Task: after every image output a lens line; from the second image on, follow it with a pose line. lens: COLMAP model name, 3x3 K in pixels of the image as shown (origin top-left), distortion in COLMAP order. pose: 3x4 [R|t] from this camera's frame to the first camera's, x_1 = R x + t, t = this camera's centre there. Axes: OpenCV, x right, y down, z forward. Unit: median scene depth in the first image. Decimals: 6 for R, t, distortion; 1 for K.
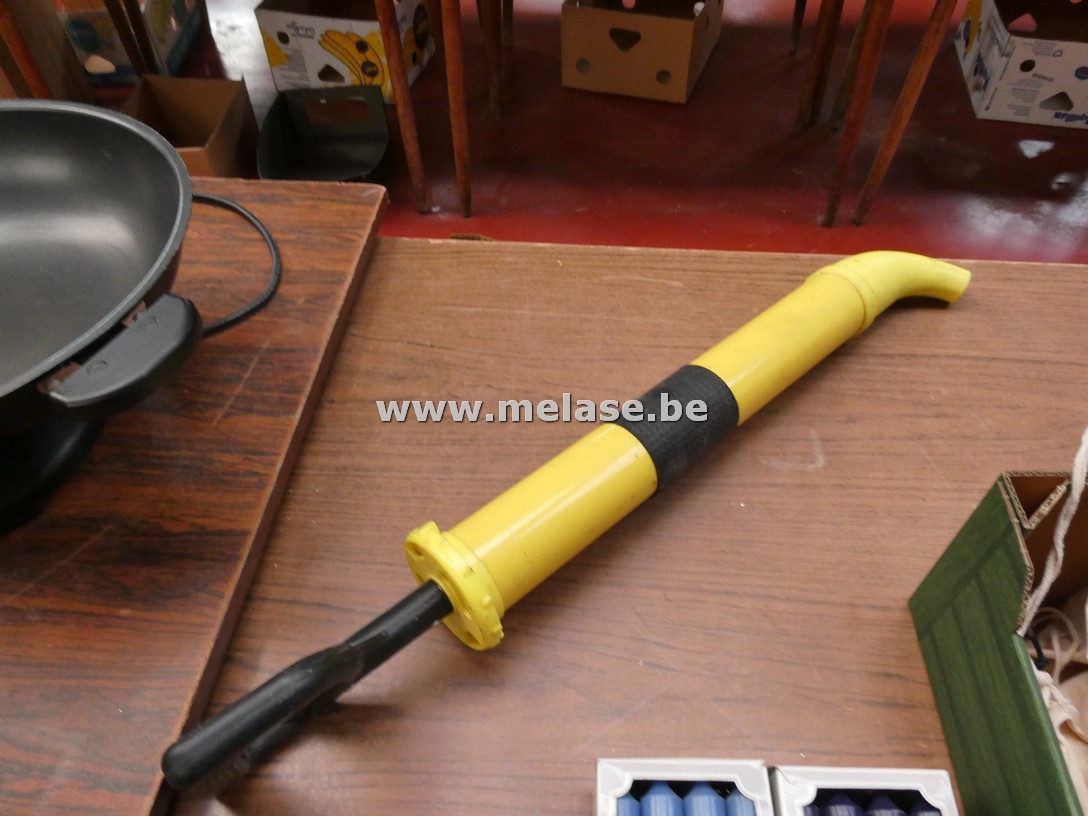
lens RADIAL K [[772.8, 0, 543.5], [0, 772.8, 411.8], [0, 0, 1]] dist [0.007466, -0.003667]
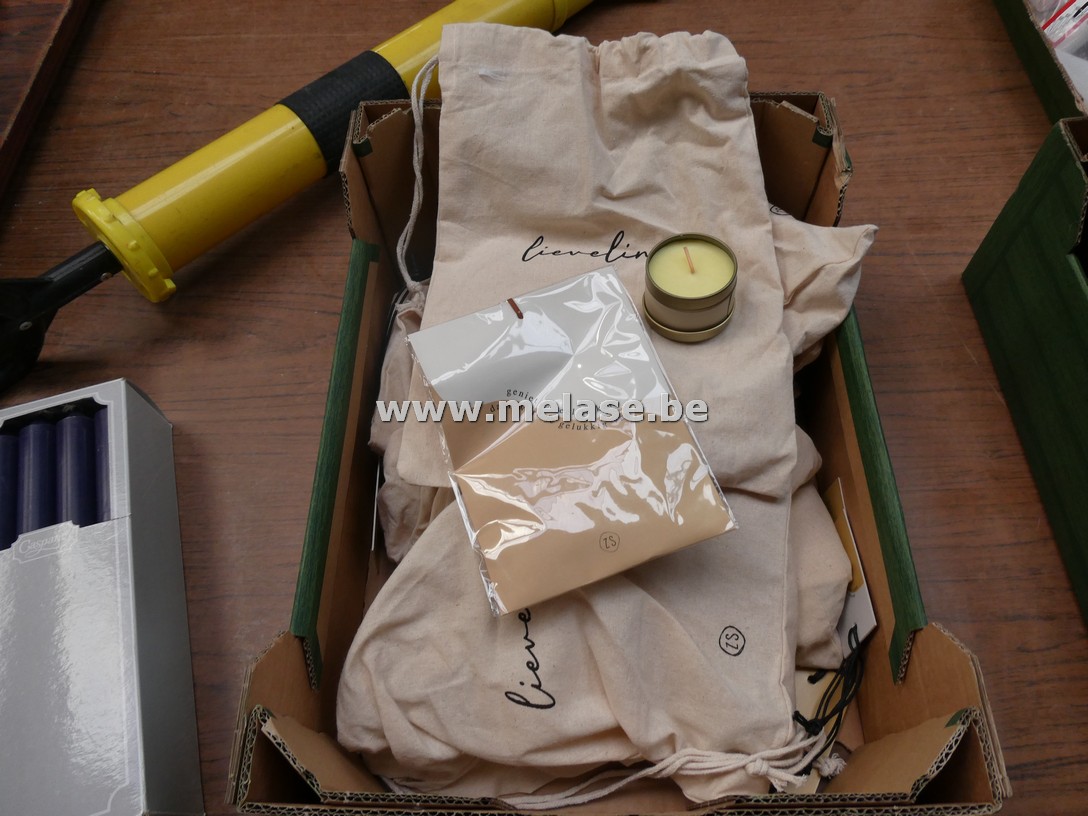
lens RADIAL K [[772.8, 0, 543.8], [0, 772.8, 405.8], [0, 0, 1]] dist [0.007466, -0.003667]
pose [[0.996197, -0.085984, 0.014064, 0.327225], [0.081870, 0.979035, 0.186513, 0.205690], [-0.029806, -0.184653, 0.982352, -0.130867]]
